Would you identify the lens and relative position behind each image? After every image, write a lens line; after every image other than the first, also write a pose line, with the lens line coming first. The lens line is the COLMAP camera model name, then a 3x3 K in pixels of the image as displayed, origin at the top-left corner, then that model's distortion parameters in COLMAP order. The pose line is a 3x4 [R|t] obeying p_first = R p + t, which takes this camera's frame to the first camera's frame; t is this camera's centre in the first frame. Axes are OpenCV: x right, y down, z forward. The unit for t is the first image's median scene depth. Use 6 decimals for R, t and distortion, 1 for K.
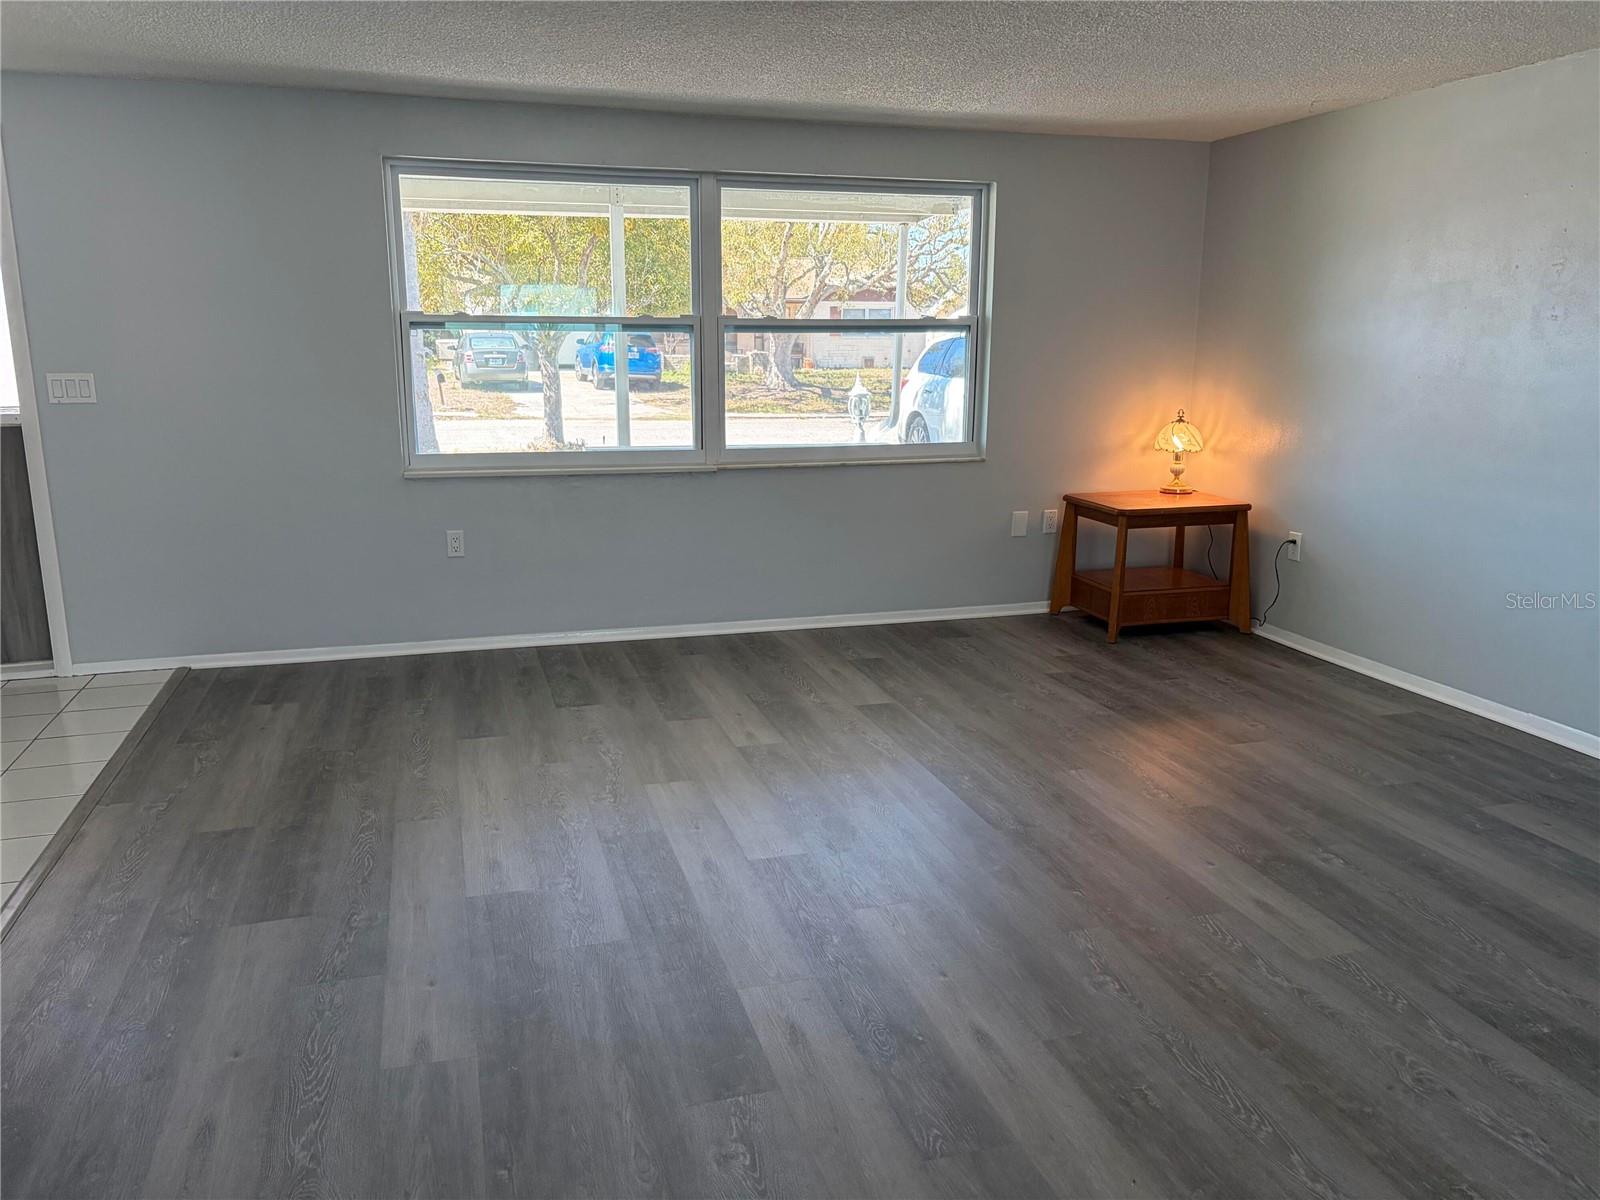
lens RADIAL K [[1211.4, 0, 801.3], [0, 1211.4, 612.4], [0, 0, 1]] dist [0.041544, -0.046609]
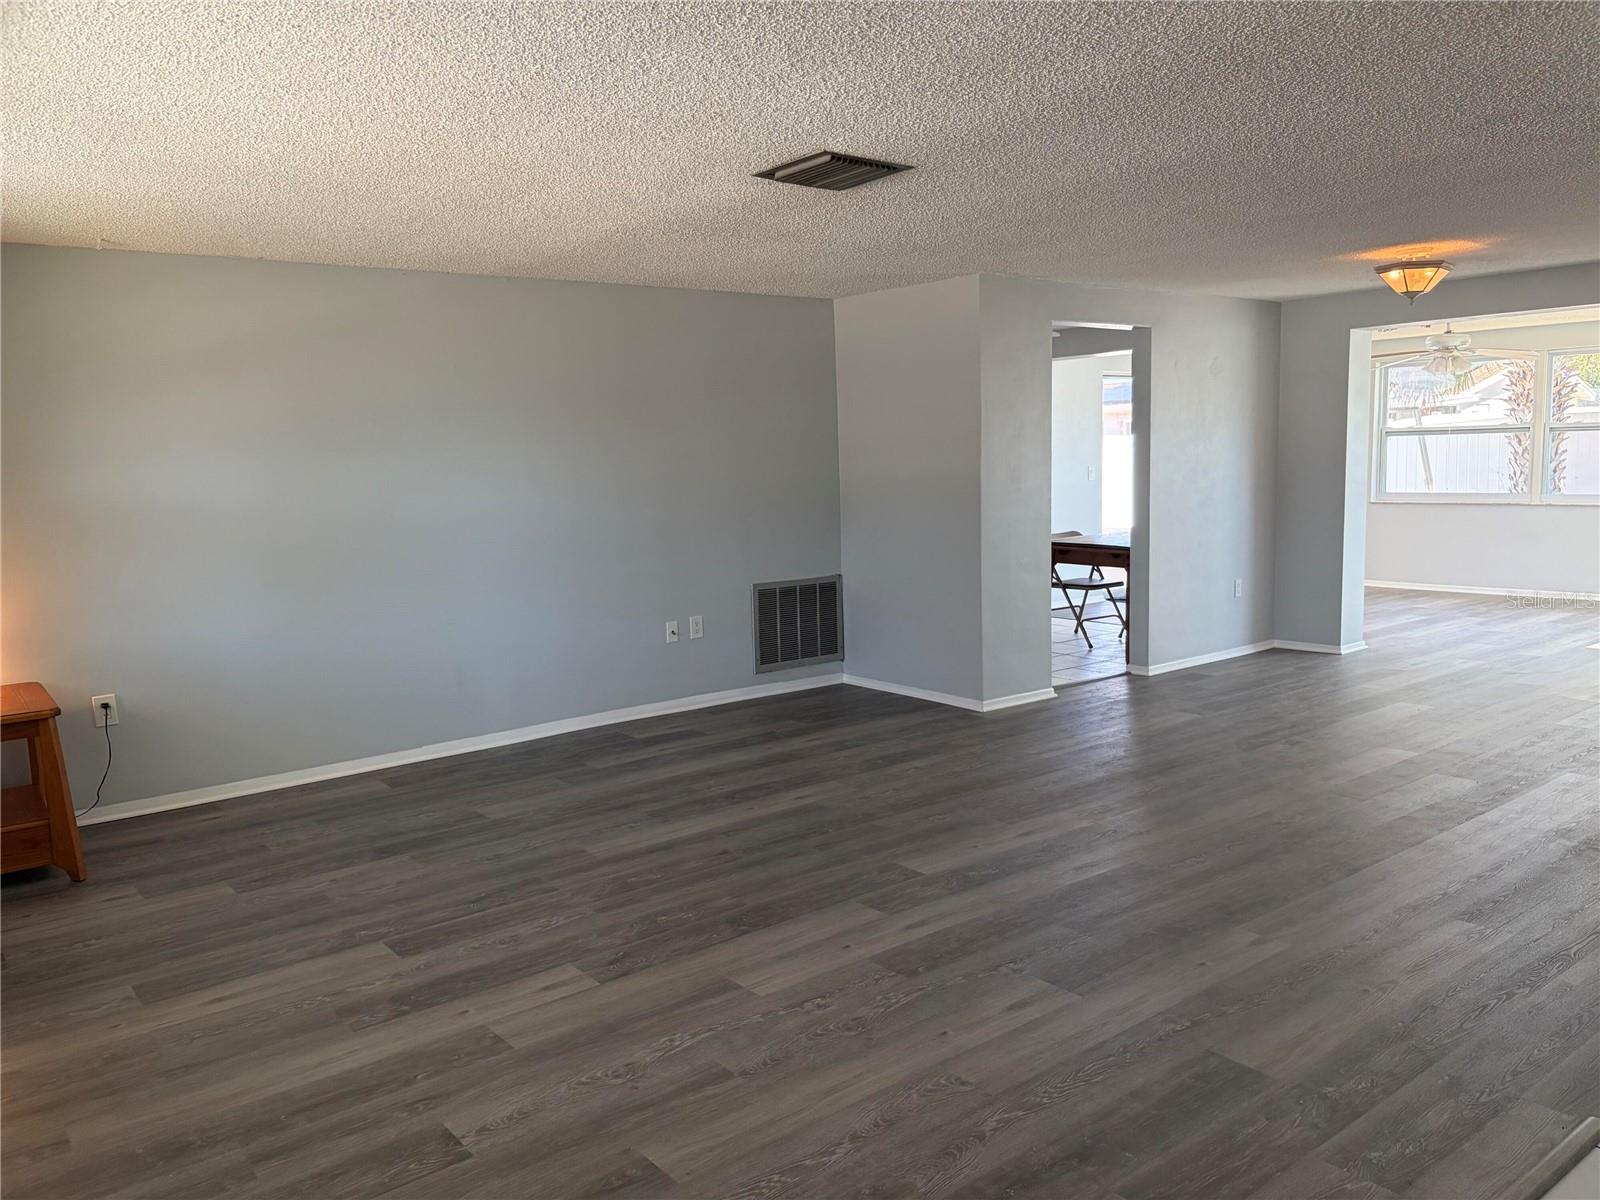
lens RADIAL K [[1211.4, 0, 798.0], [0, 1211.4, 595.5], [0, 0, 1]] dist [0.041544, -0.046609]
pose [[-0.376314, -0.102591, 0.920795, -0.662493], [0.238177, 0.949737, 0.203155, -0.212930], [-0.895354, 0.295762, -0.332964, 0.882176]]
